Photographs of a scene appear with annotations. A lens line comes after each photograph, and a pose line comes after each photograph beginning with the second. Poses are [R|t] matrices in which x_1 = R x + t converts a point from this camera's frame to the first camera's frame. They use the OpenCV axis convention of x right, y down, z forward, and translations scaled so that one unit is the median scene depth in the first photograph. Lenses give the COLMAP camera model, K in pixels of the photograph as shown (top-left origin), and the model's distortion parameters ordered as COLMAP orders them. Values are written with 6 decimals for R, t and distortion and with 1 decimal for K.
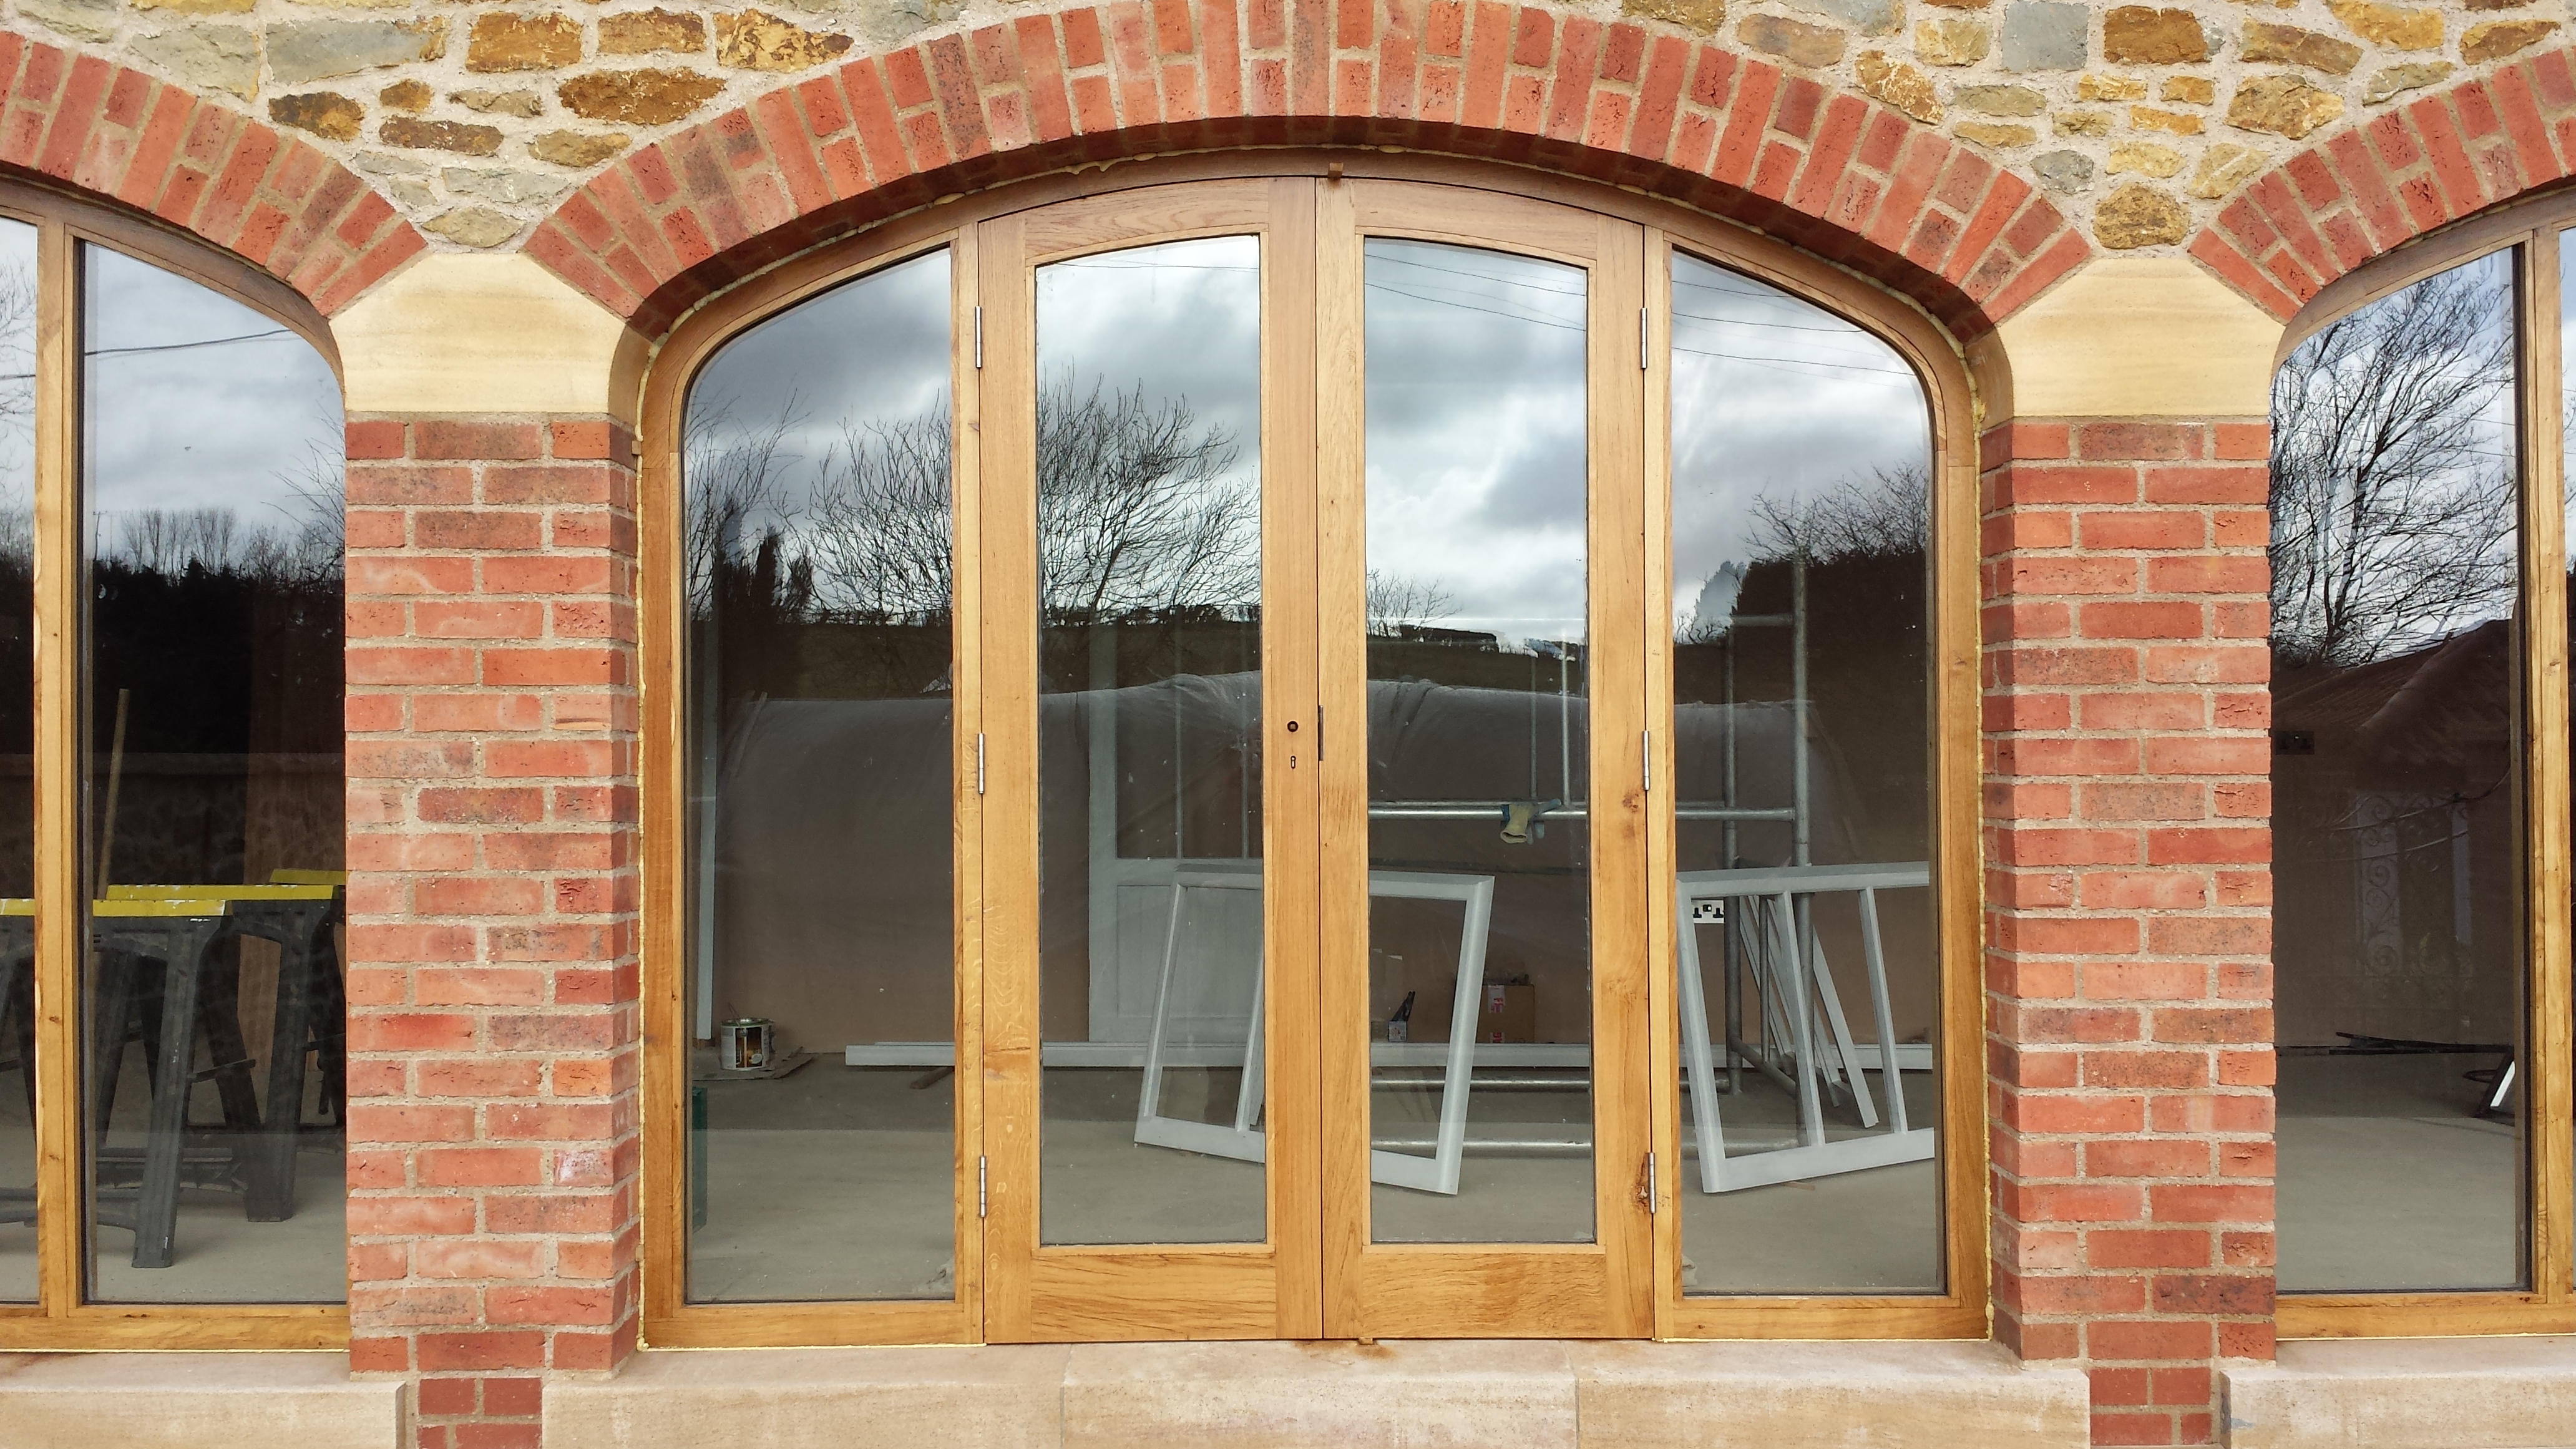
lens RADIAL K [[2400.8, 0, 1370.0], [0, 2400.8, 776.6], [0, 0, 1]] dist [0.102889, -0.250988]
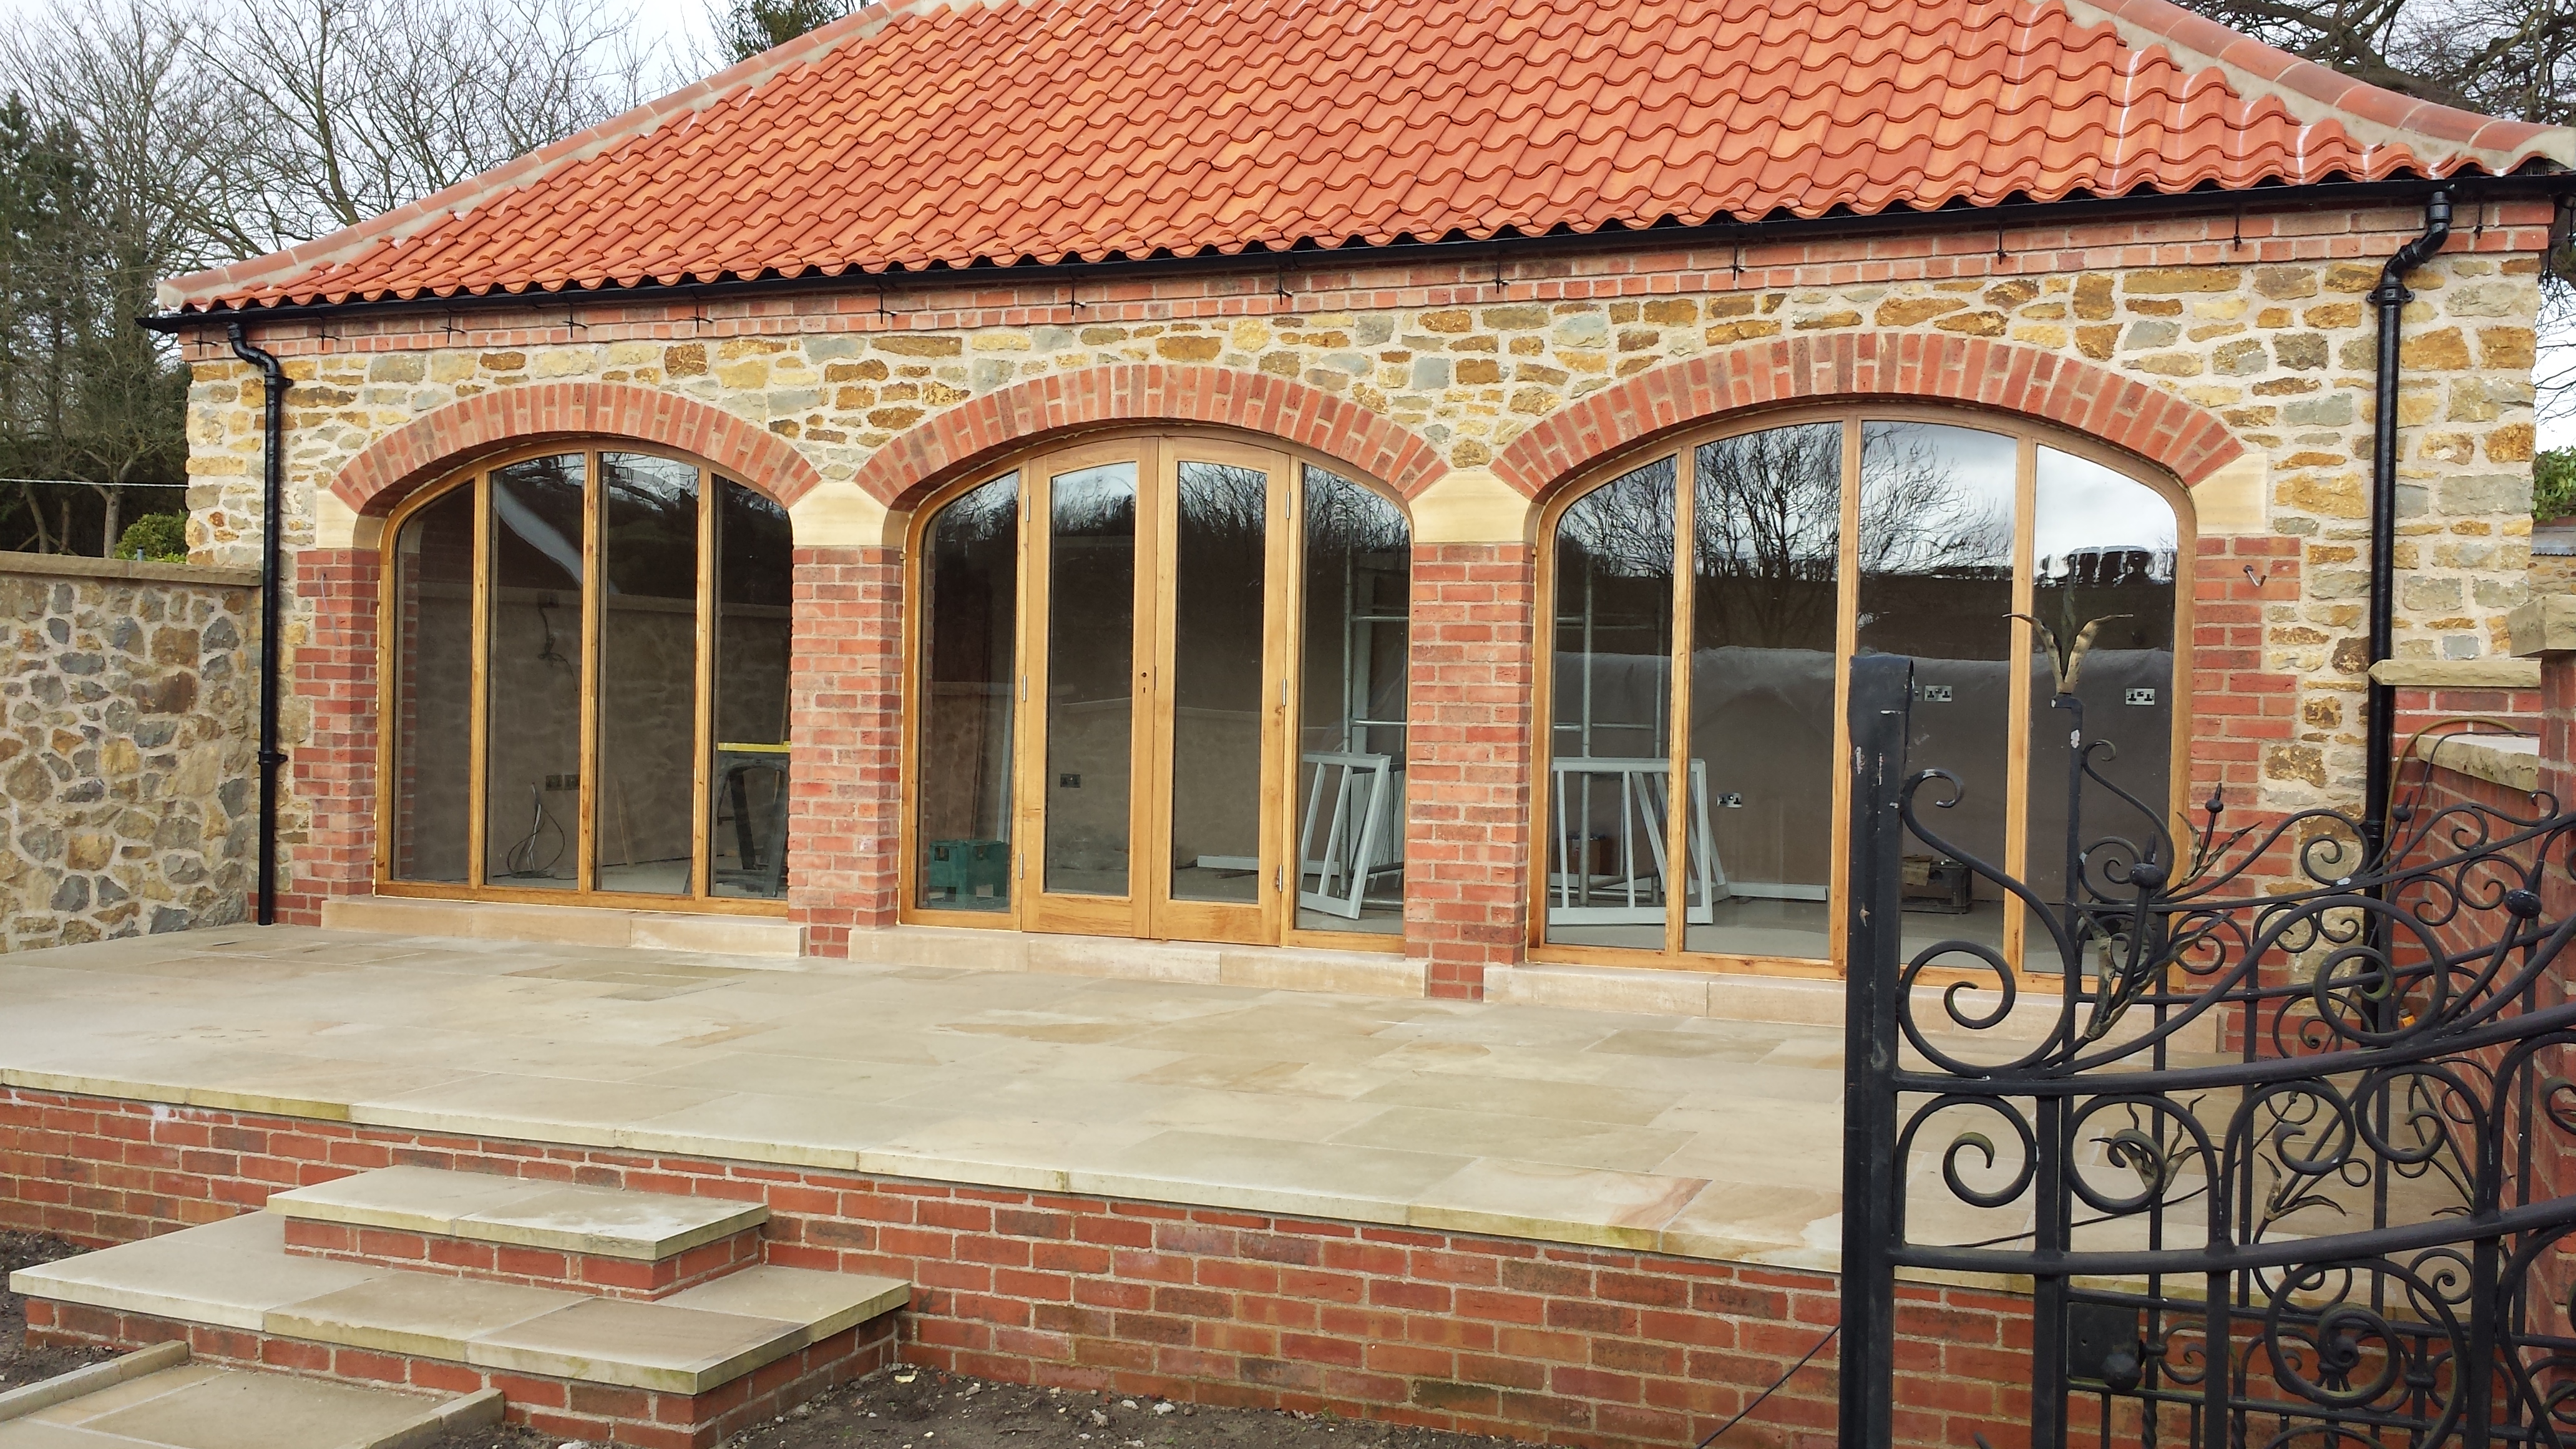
lens RADIAL K [[2396.8, 0, 1318.6], [0, 2396.8, 755.6], [0, 0, 1]] dist [0.140053, -0.375782]
pose [[0.920544, 0.027999, -0.389634, 1.066618], [-0.022295, 0.999568, 0.019154, 0.009405], [0.390002, -0.008945, 0.920770, -1.106637]]
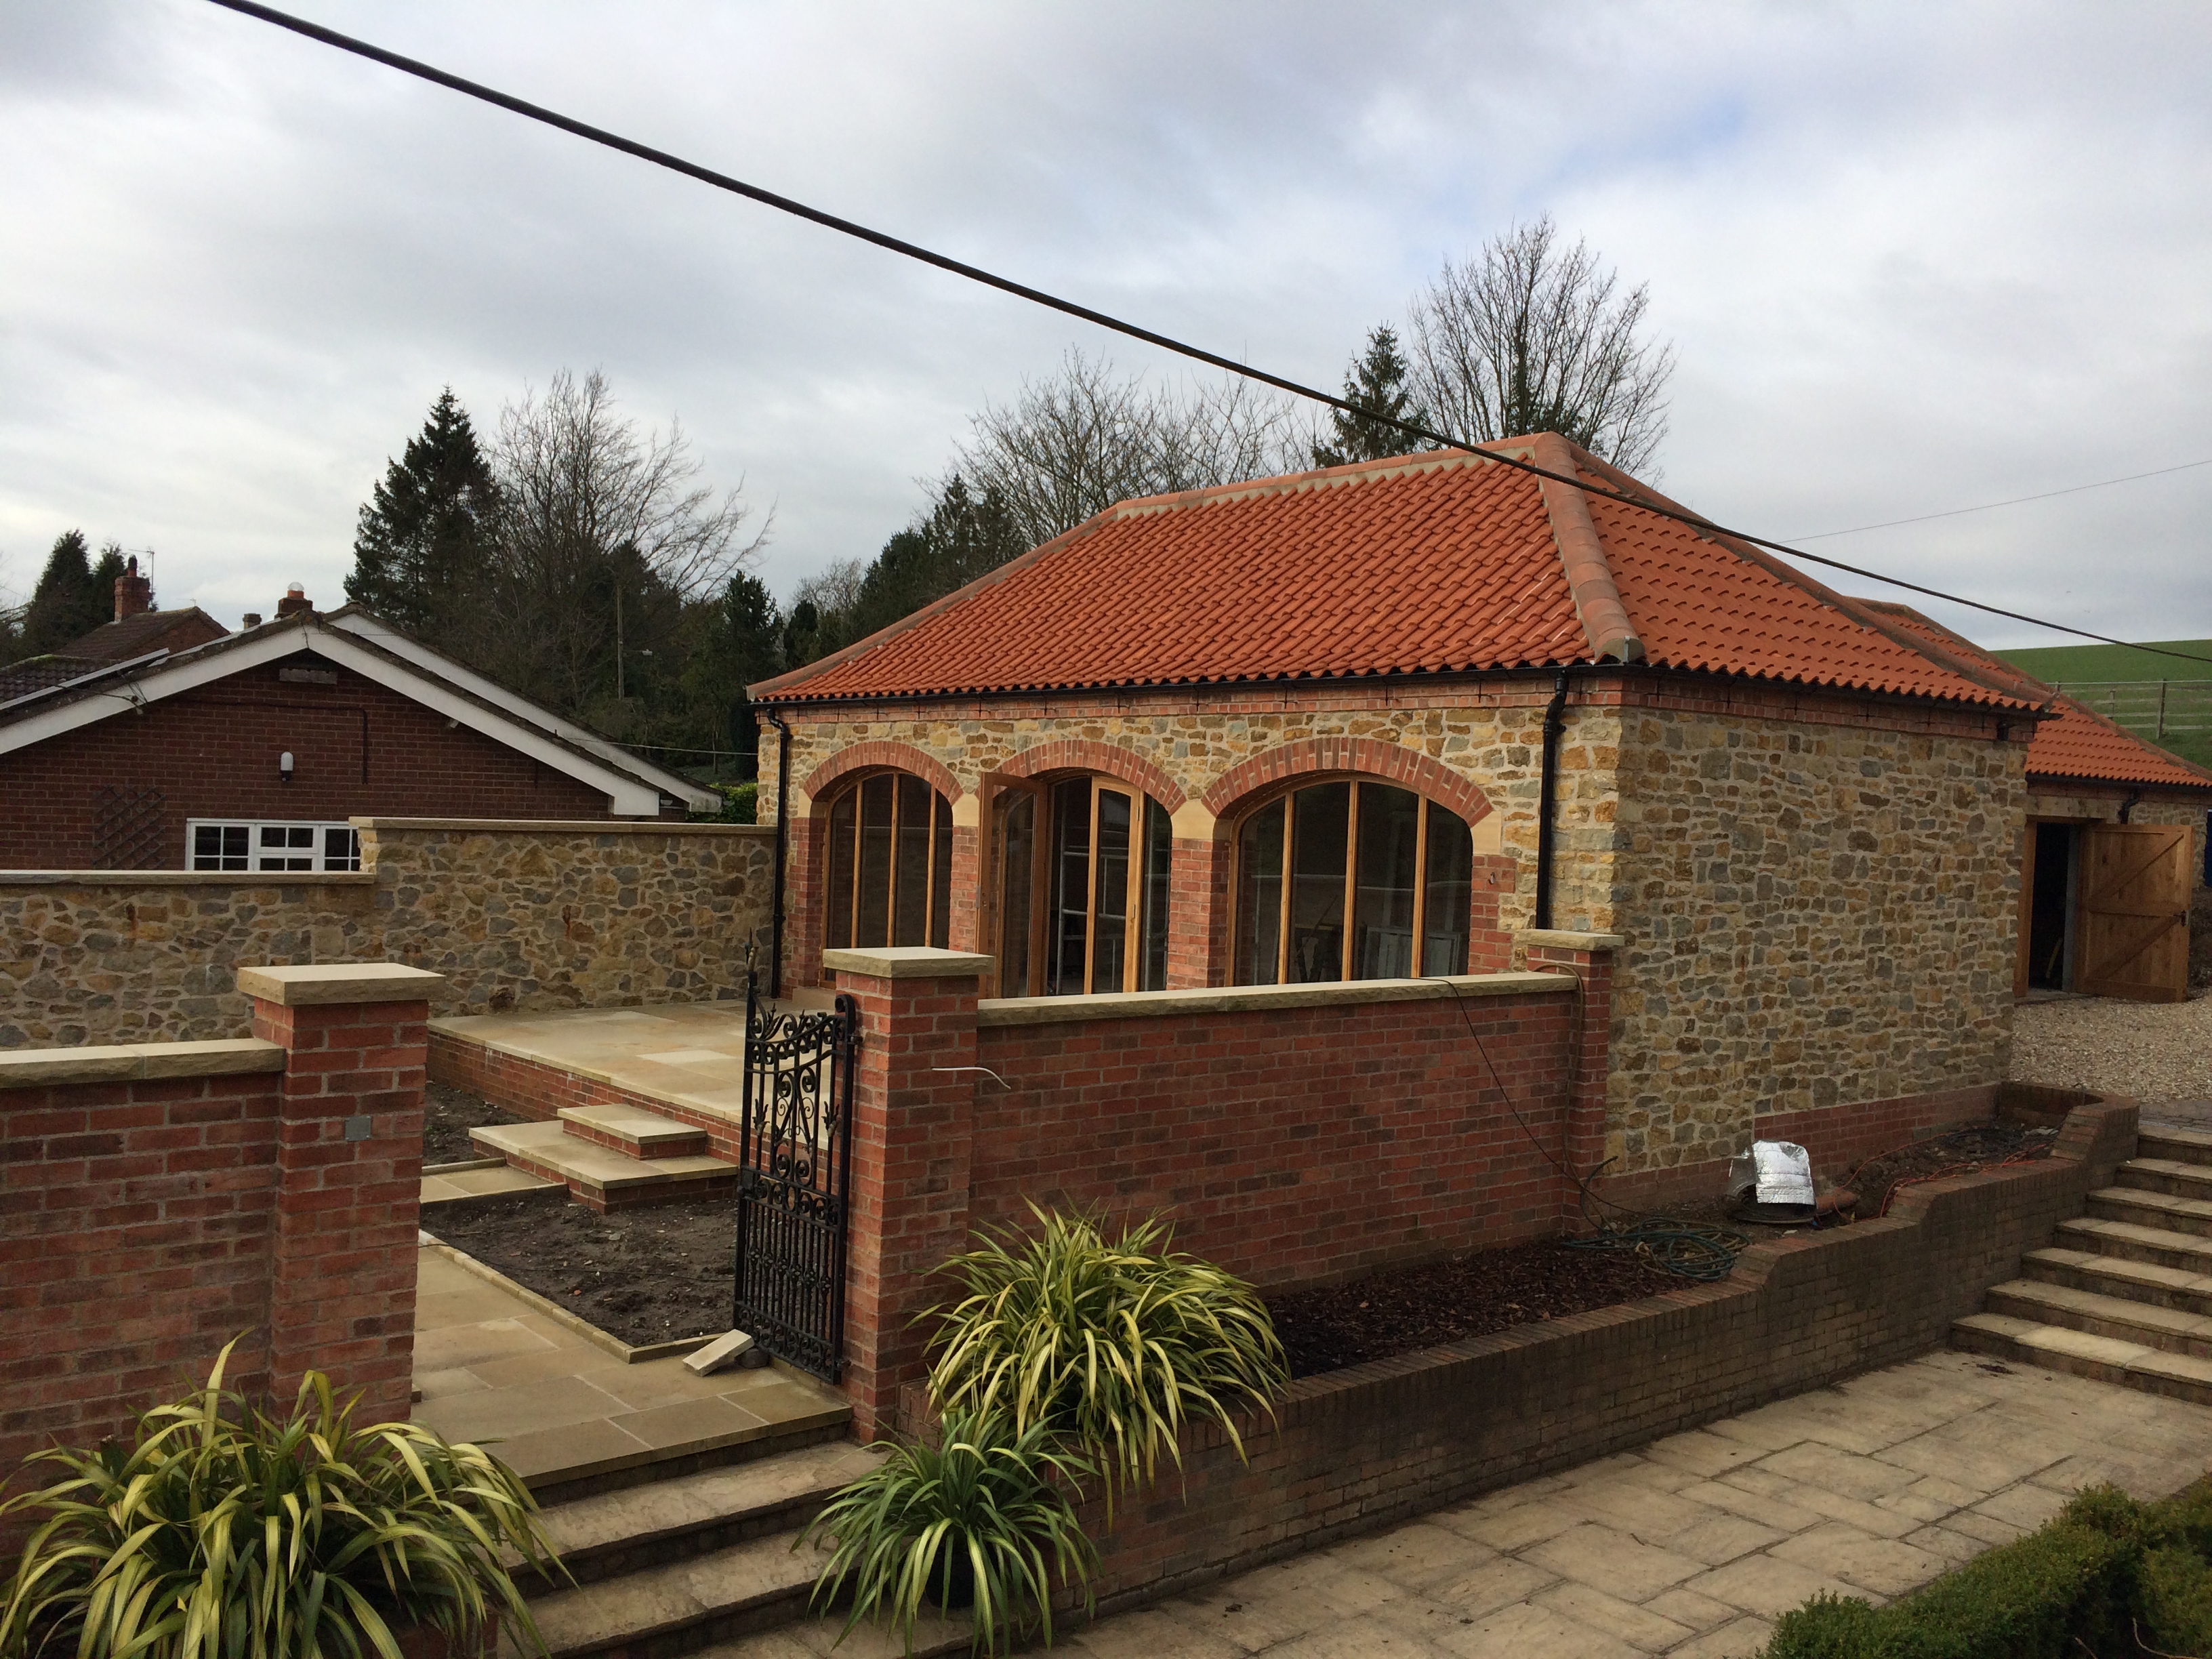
lens RADIAL K [[1895.8, 0, 1106.0], [0, 1895.8, 829.5], [0, 0, 1]] dist [0.002527, 0.000573]
pose [[0.618889, 0.034508, -0.784720, 2.850704], [-0.039203, 0.999146, 0.013019, -0.203124], [0.784500, 0.022706, 0.619714, -1.190411]]
